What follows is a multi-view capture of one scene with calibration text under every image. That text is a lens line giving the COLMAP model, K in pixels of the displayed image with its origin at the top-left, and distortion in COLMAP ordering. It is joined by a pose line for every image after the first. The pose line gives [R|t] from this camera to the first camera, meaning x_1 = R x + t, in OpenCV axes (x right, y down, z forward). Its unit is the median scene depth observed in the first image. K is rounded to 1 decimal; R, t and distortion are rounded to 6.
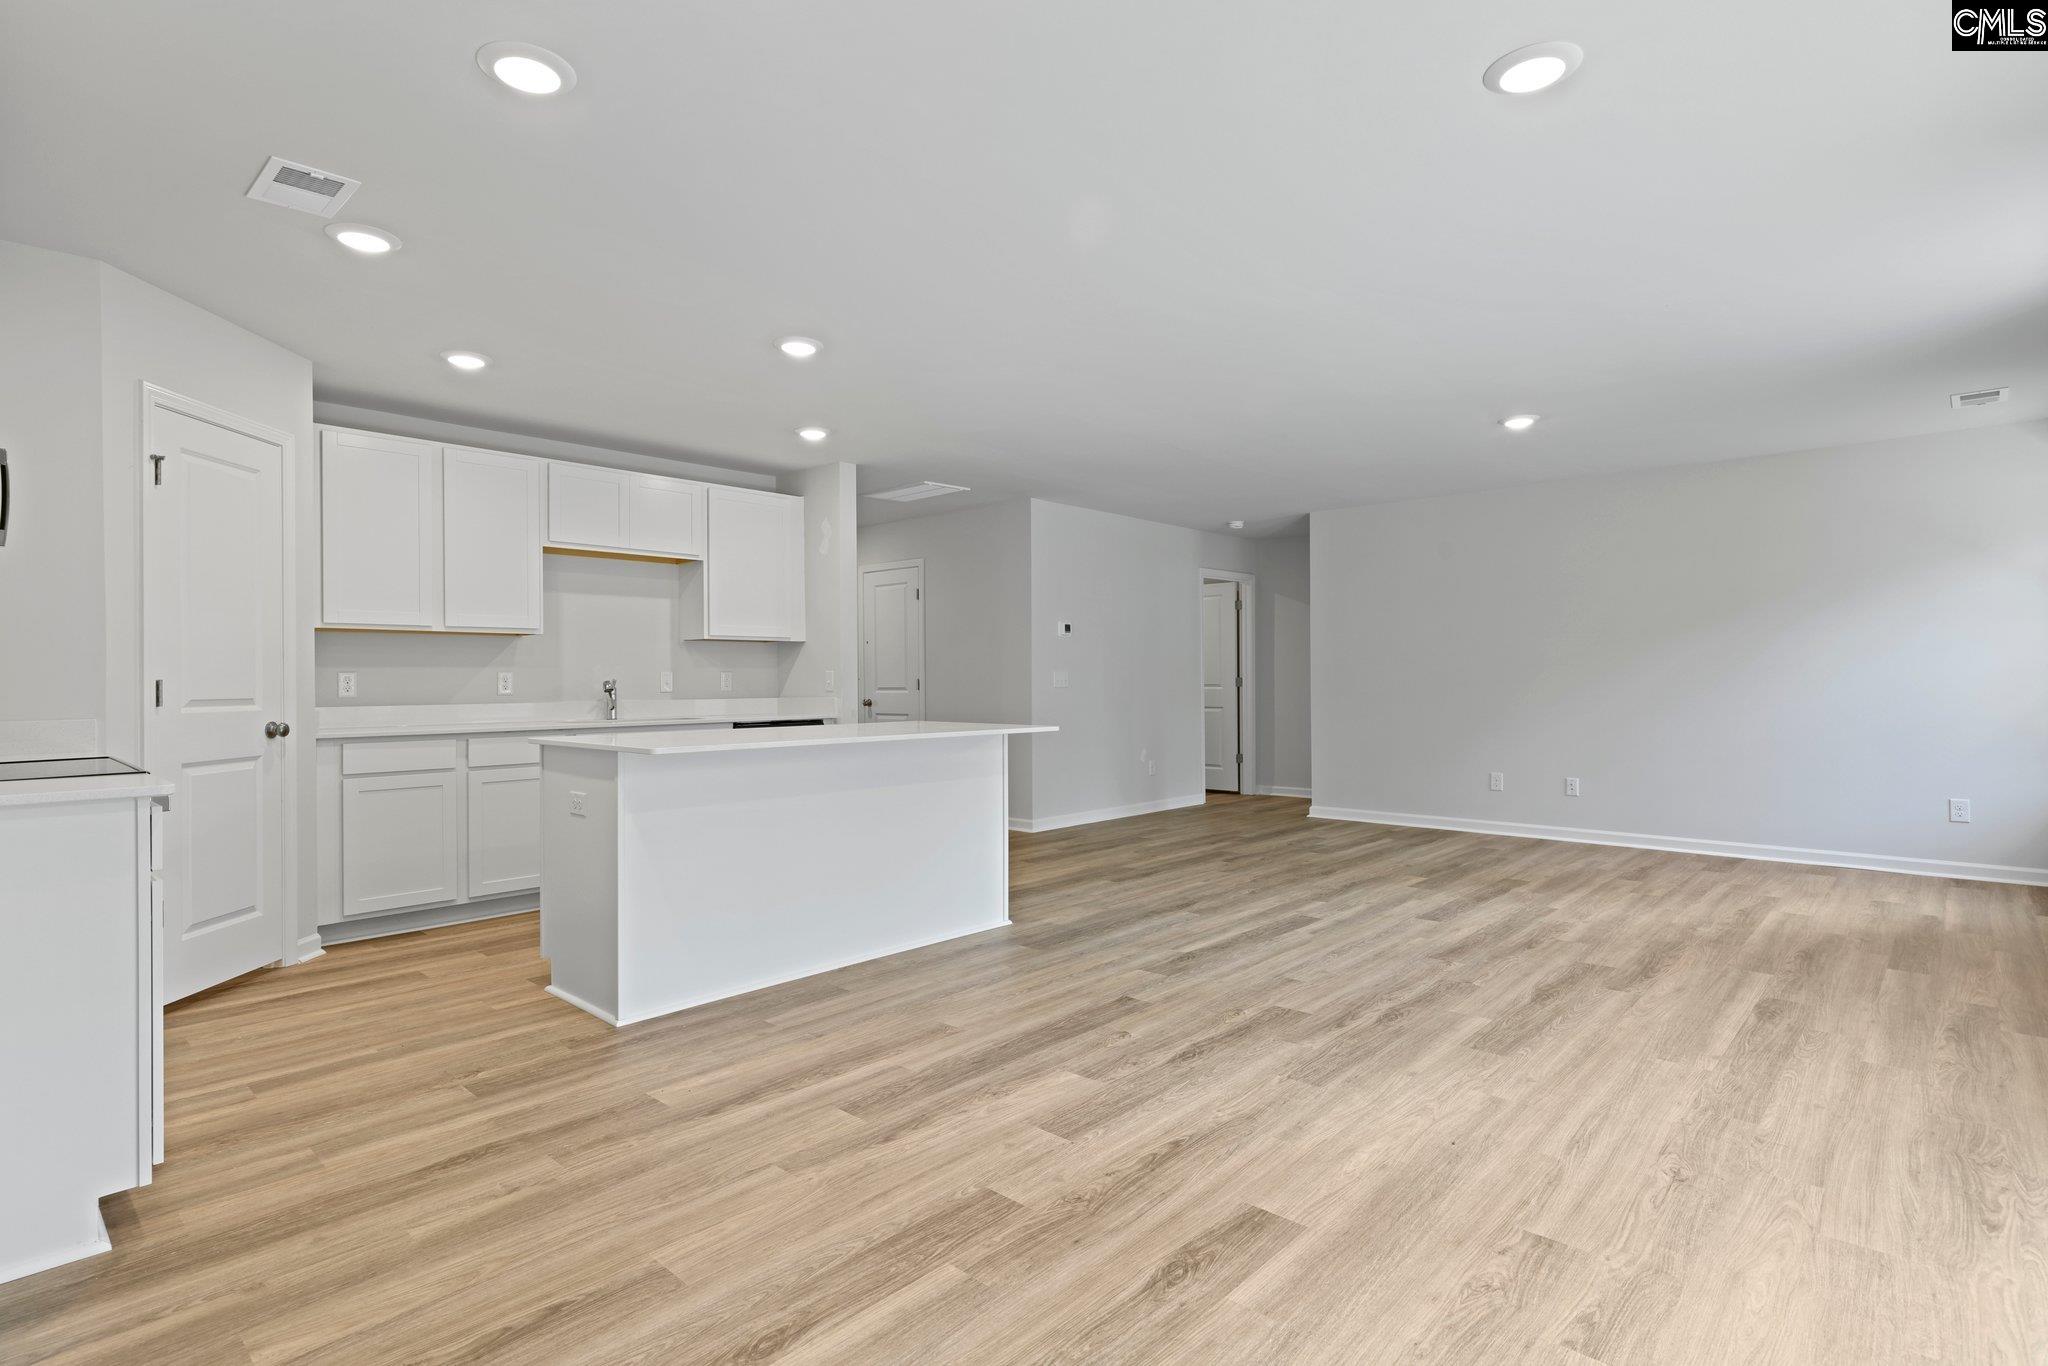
lens RADIAL K [[1013.5, 0, 1020.6], [0, 1013.5, 671.3], [0, 0, 1]] dist [0.001646, 0.000119]
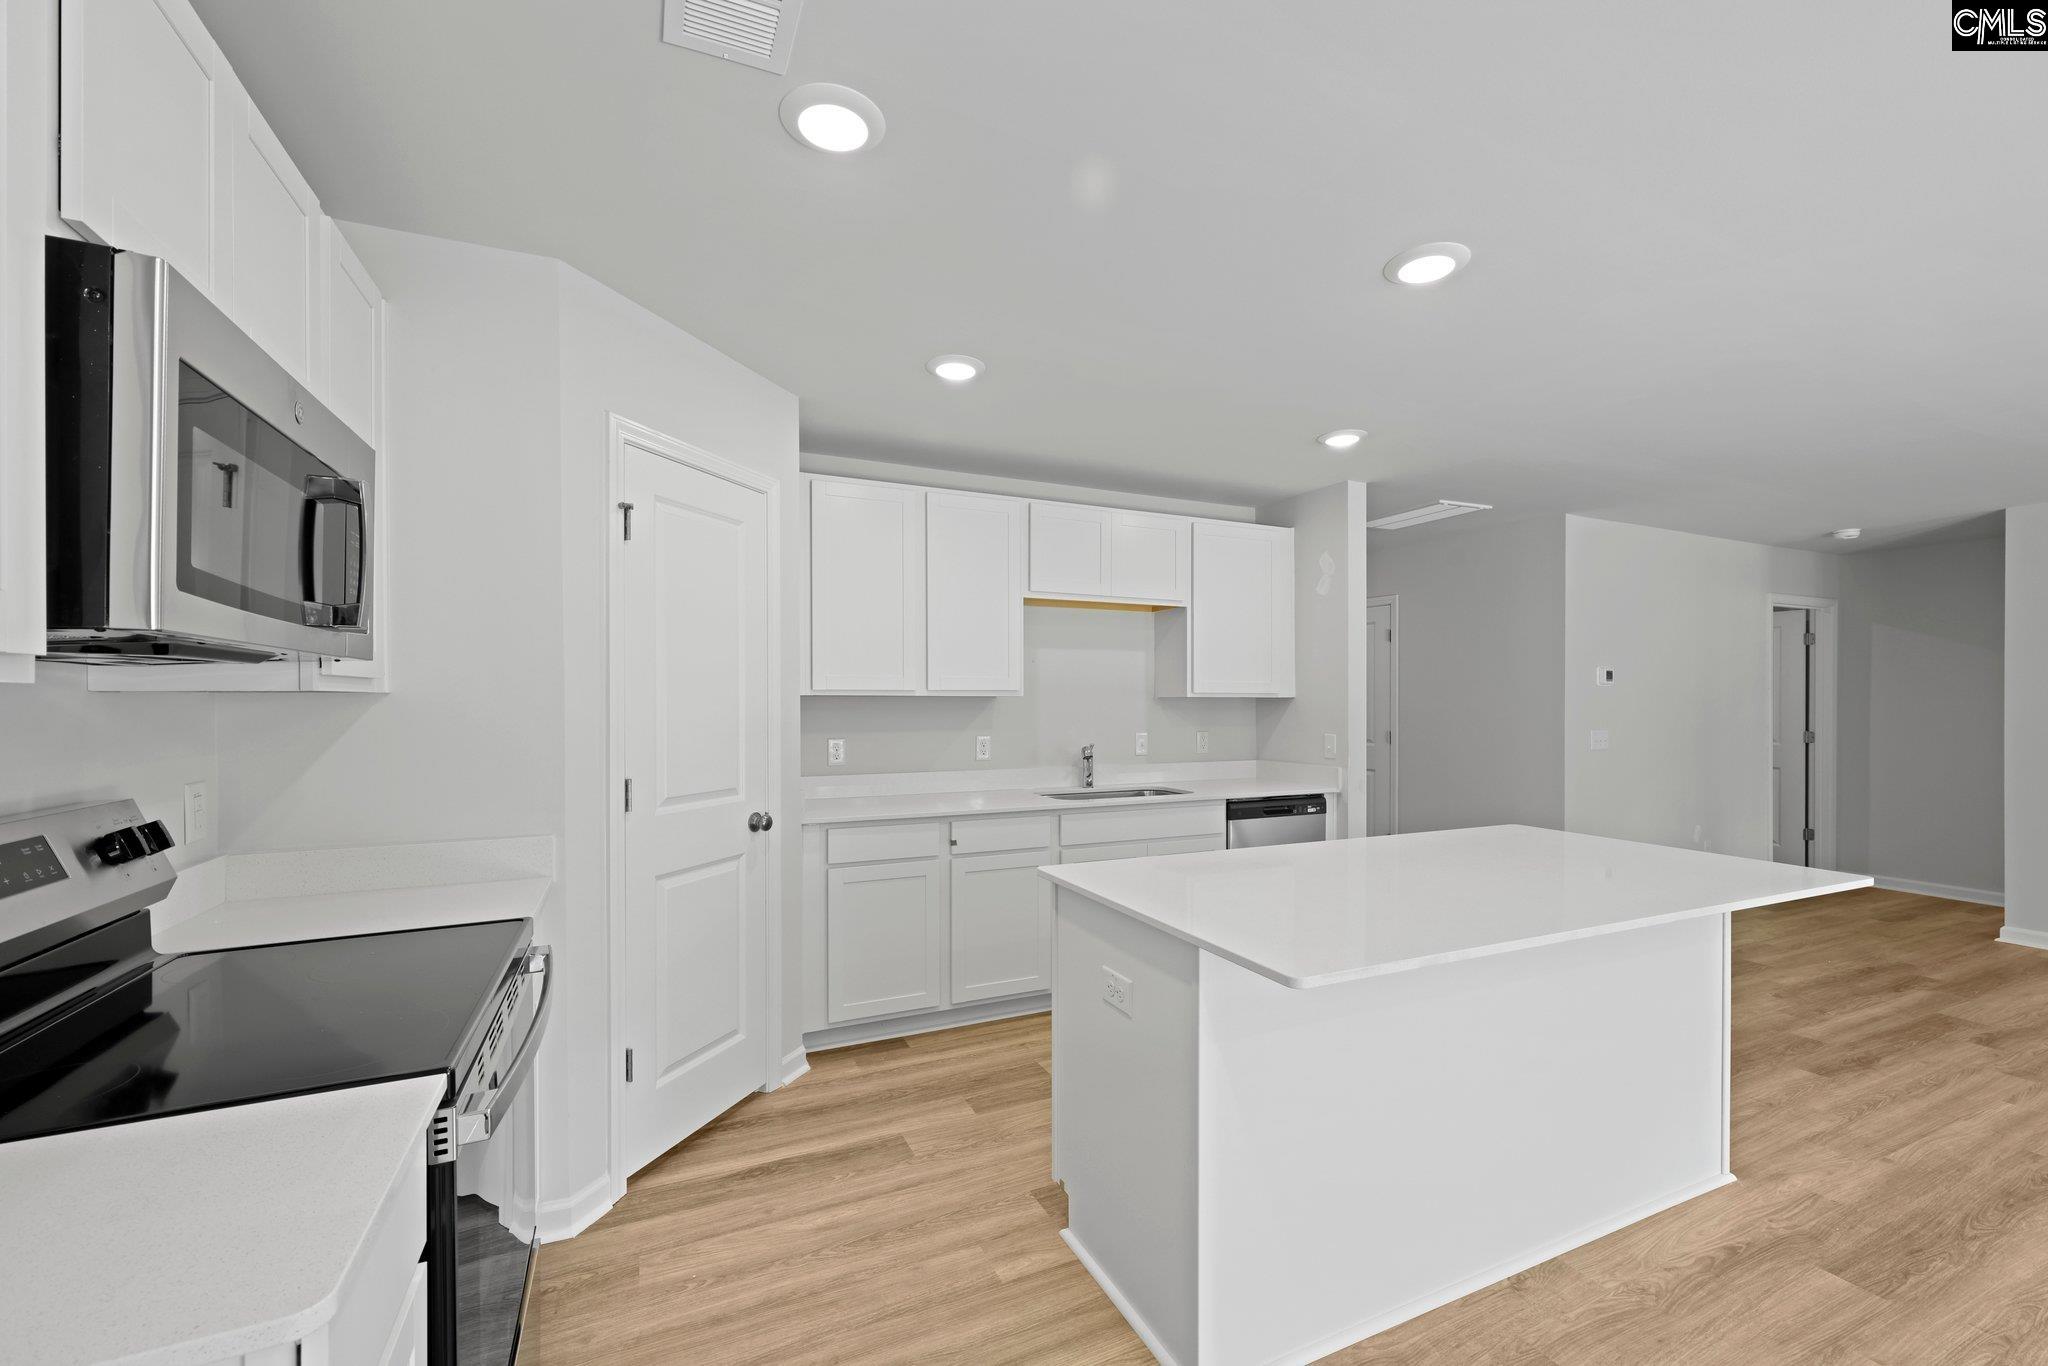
lens RADIAL K [[829.6, 0, 1021.7], [0, 829.6, 701.9], [0, 0, 1]] dist [0.003793, -0.001050]
pose [[0.925619, 0.010155, -0.378319, -0.282614], [-0.005313, 0.999890, 0.013839, -0.060066], [0.378418, -0.010800, 0.925572, 0.467321]]
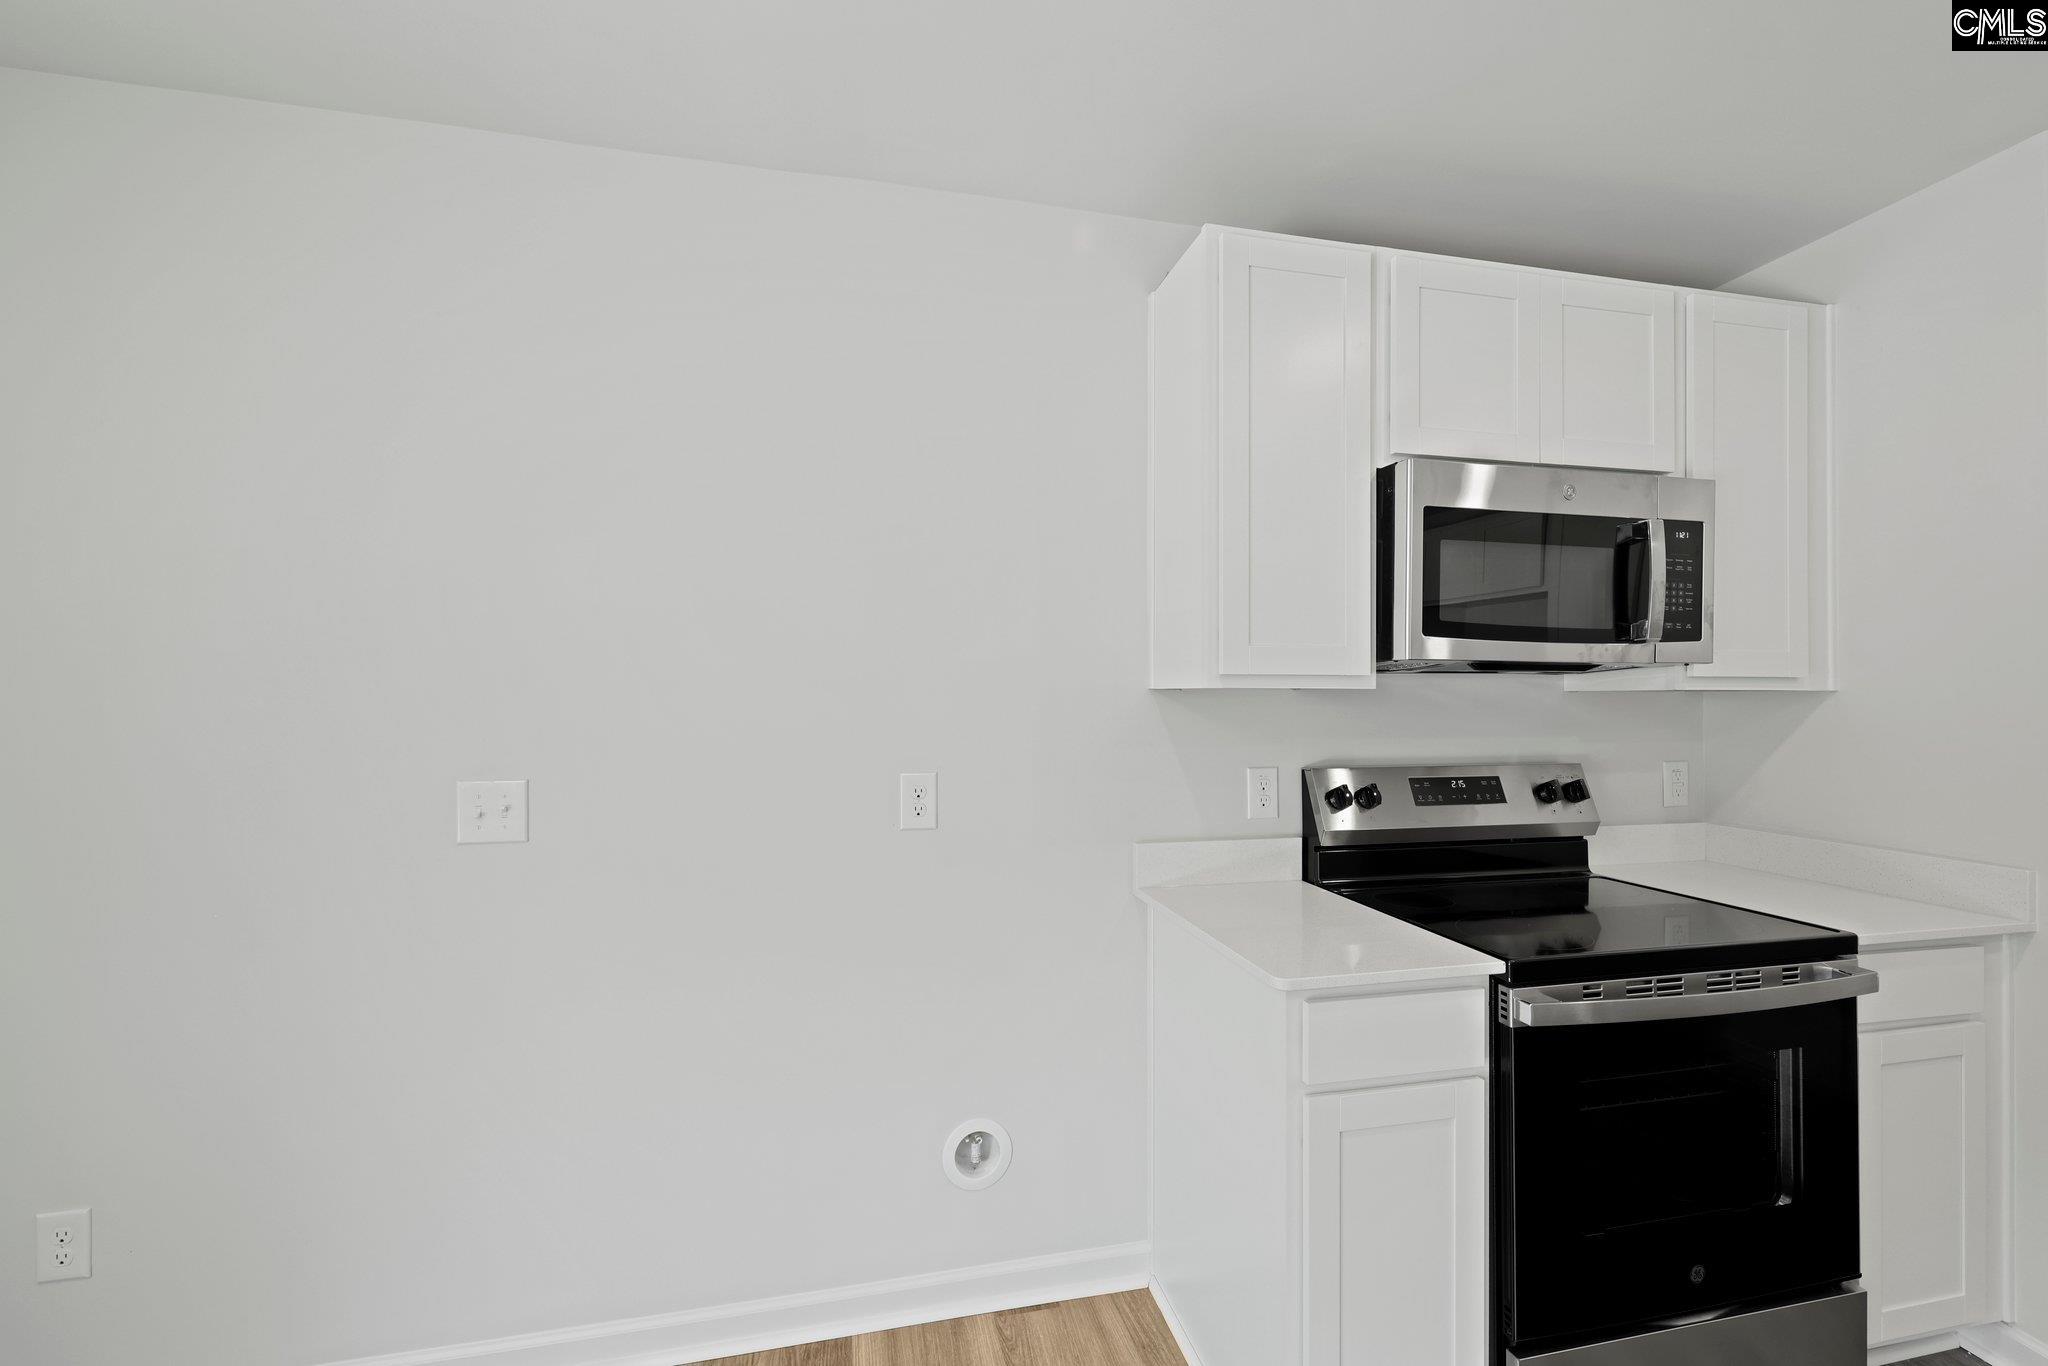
lens RADIAL K [[829.6, 0, 1028.9], [0, 829.6, 695.6], [0, 0, 1]] dist [0.003793, -0.001050]
pose [[-0.565029, 0.007798, -0.825034, -0.121076], [0.009497, 0.999951, 0.002947, -0.059862], [0.825017, -0.006170, -0.565075, 0.680985]]
